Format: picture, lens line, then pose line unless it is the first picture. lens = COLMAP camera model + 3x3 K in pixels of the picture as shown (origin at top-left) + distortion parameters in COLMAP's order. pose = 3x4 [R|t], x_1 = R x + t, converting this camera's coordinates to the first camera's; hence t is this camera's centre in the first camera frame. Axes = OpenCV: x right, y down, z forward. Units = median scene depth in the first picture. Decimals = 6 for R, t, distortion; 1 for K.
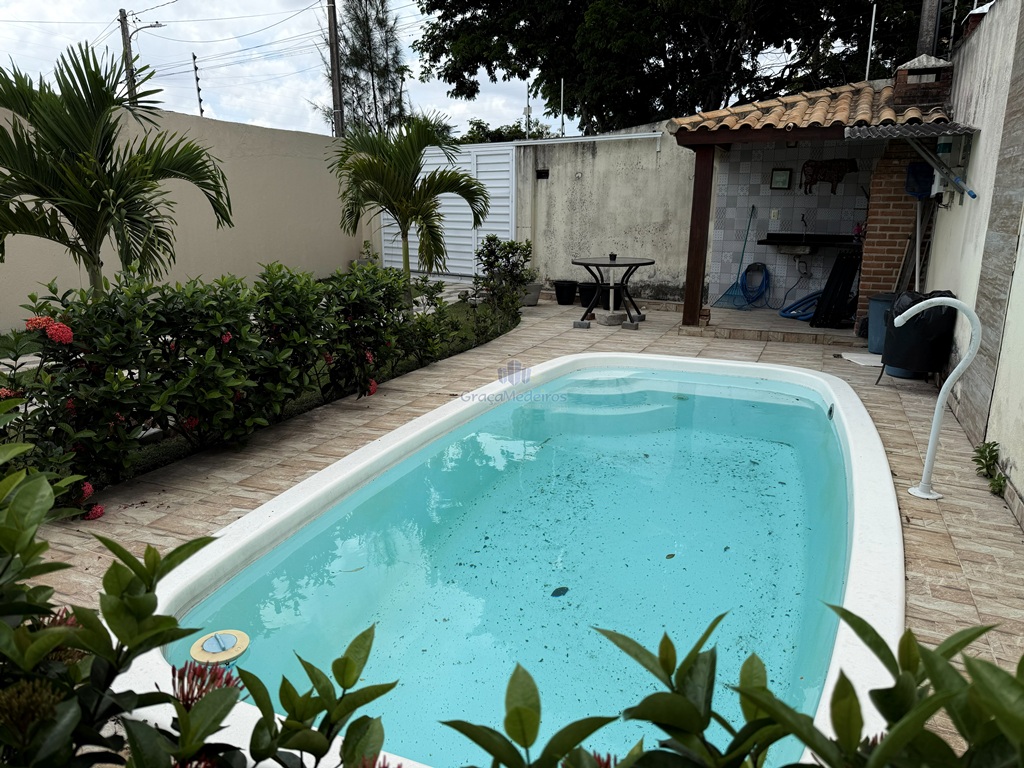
lens RADIAL K [[721.7, 0, 512.0], [0, 721.7, 384.0], [0, 0, 1]] dist [0.090861, -0.140002]
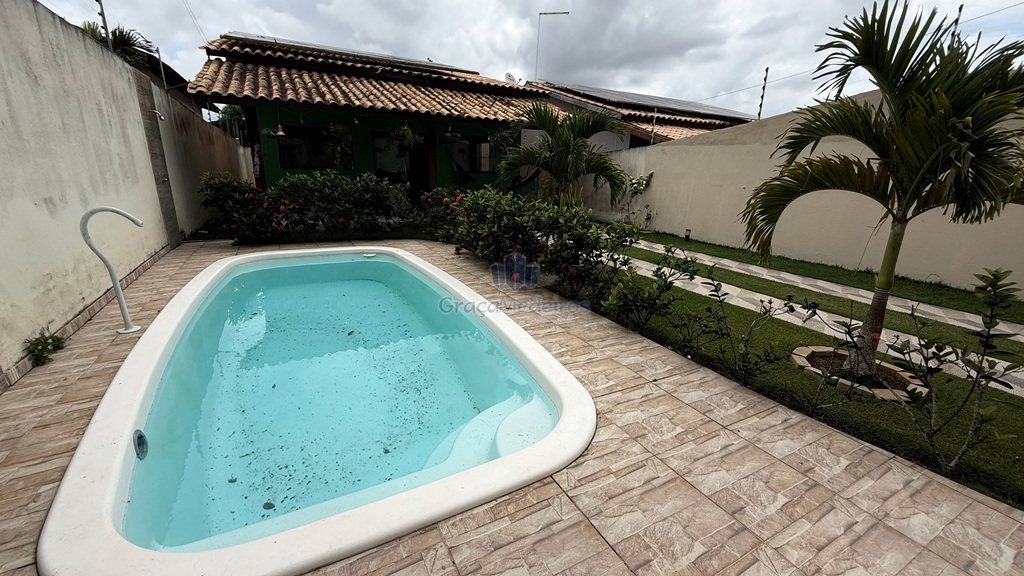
lens RADIAL K [[408.1, 0, 510.1], [0, 408.1, 288.6], [0, 0, 1]] dist [0.001574, 0.000312]
pose [[-0.614723, 0.201508, -0.762568, 0.328223], [-0.220803, 0.884193, 0.411642, -0.222482], [0.757206, 0.421423, -0.499040, 0.940185]]
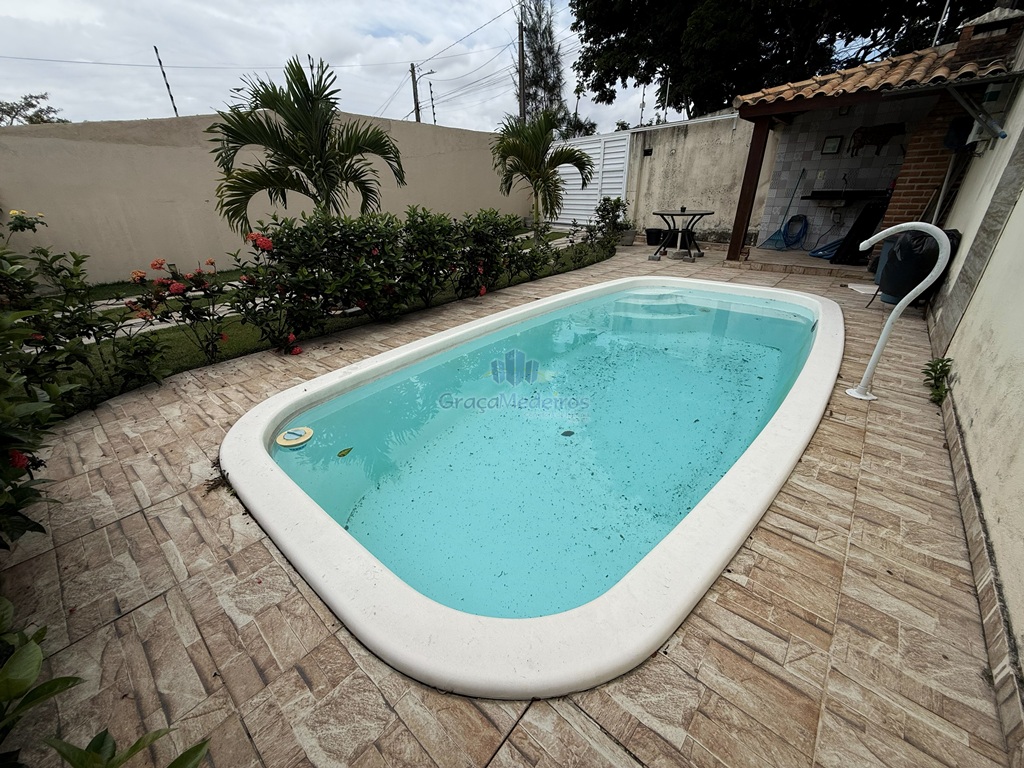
lens RADIAL K [[409.1, 0, 510.3], [0, 409.1, 384.3], [0, 0, 1]] dist [-0.000553, 0.000644]
pose [[0.951936, 0.110400, -0.285708, 0.093617], [-0.049874, 0.976204, 0.211040, 0.008466], [0.302208, -0.186647, 0.934790, 0.088043]]
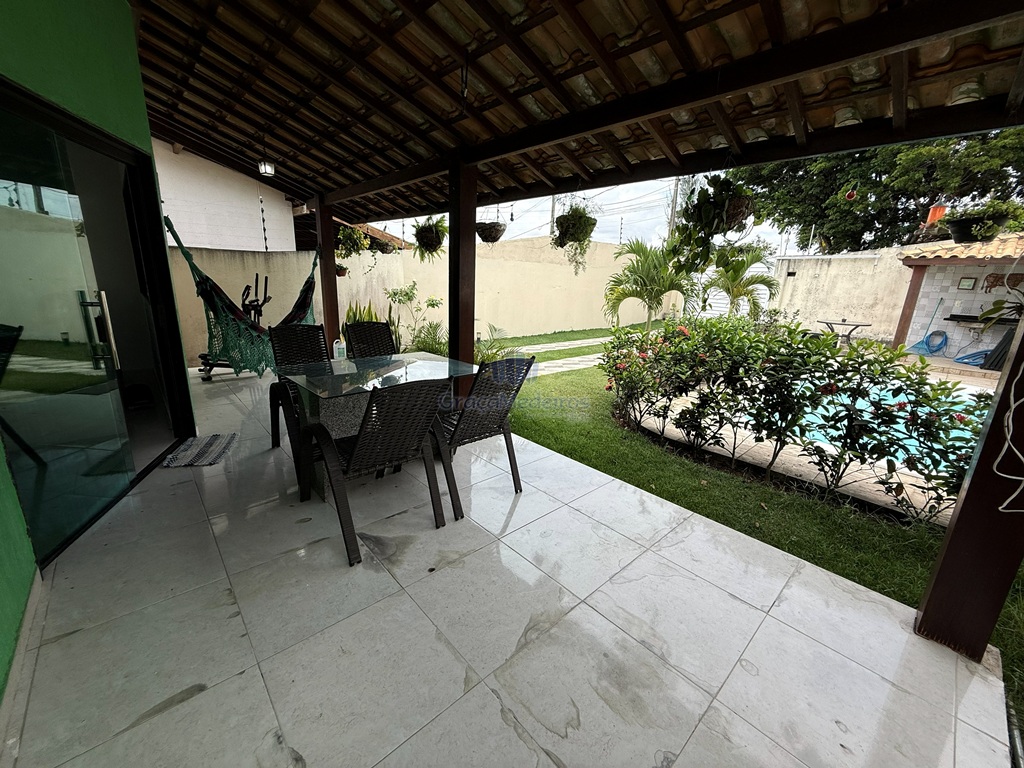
lens RADIAL K [[409.1, 0, 510.3], [0, 409.1, 384.3], [0, 0, 1]] dist [-0.000553, 0.000644]
pose [[0.907570, 0.136340, -0.397150, -0.228854], [-0.133840, 0.990414, 0.034152, 0.078468], [0.398000, 0.022159, 0.917118, -0.366071]]
